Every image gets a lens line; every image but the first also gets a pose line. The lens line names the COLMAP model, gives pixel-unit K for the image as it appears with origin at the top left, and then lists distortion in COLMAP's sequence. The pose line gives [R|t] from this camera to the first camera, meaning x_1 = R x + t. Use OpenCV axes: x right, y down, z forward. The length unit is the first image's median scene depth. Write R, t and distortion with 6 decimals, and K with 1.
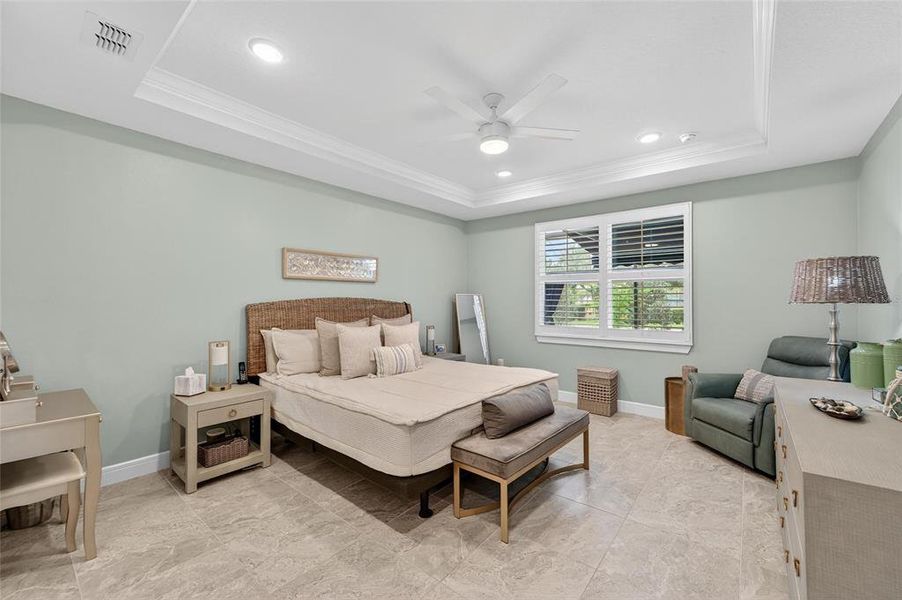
lens RADIAL K [[371.0, 0, 459.7], [0, 371.0, 297.5], [0, 0, 1]] dist [-0.016175, 0.006398]
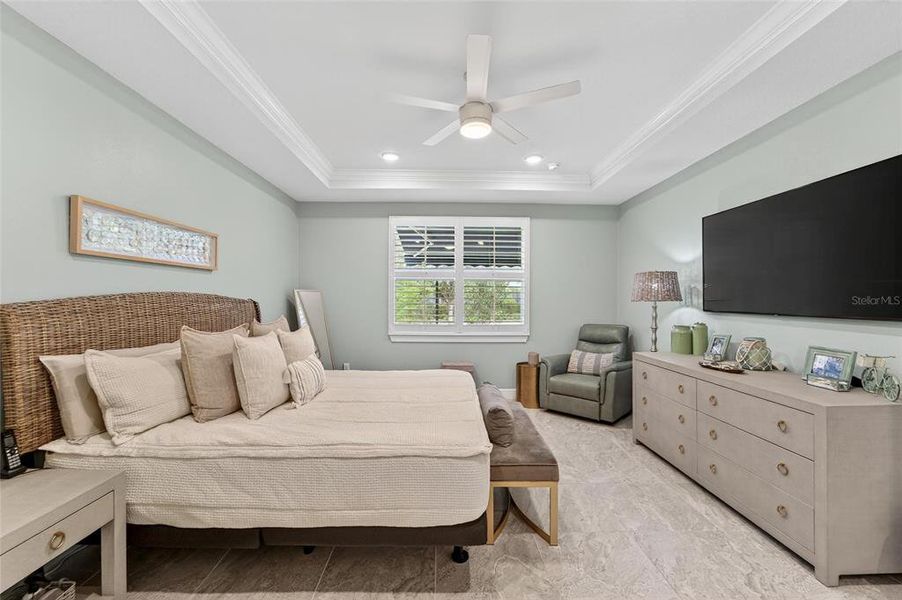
lens RADIAL K [[371.0, 0, 456.2], [0, 371.0, 299.7], [0, 0, 1]] dist [-0.016175, 0.006398]
pose [[0.759152, -0.000050, 0.650913, -0.414499], [-0.010783, 0.999862, 0.012653, -0.000118], [-0.650824, -0.016624, 0.759047, 0.253673]]
